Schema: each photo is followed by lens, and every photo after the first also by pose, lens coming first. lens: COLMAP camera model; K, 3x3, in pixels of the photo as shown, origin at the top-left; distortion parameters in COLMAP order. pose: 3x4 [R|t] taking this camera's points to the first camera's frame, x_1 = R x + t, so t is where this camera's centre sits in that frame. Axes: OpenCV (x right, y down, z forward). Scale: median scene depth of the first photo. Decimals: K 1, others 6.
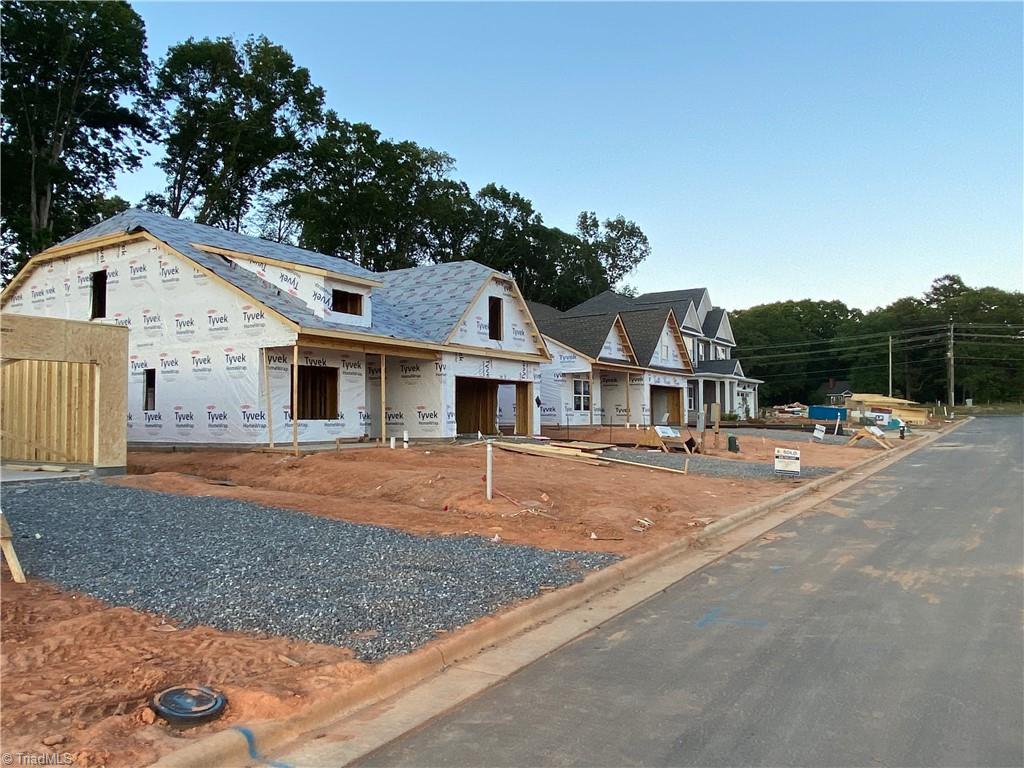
lens RADIAL K [[747.8, 0, 512.0], [0, 747.8, 384.0], [0, 0, 1]] dist [-0.000363, -0.000116]
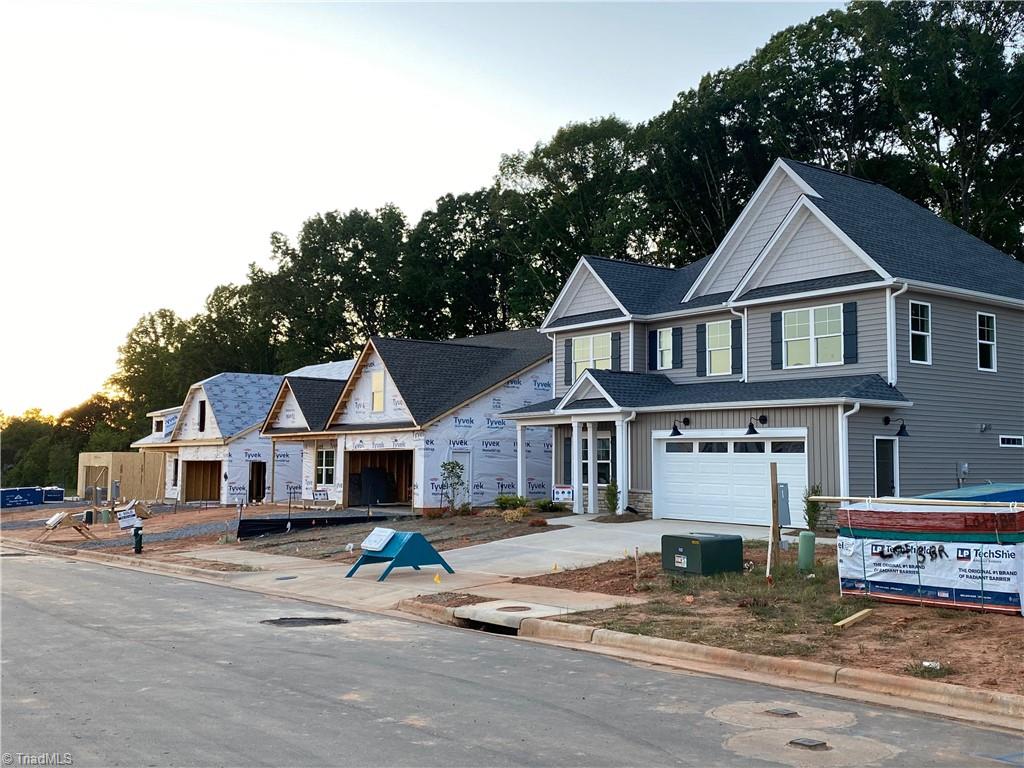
lens RADIAL K [[1123.7, 0, 512.0], [0, 1123.7, 384.0], [0, 0, 1]] dist [-0.001135, -0.000861]
pose [[-0.326180, -0.063297, -0.943186, 1.314978], [0.048610, 0.995313, -0.083606, 0.040205], [0.944057, -0.073119, -0.321574, 1.663068]]
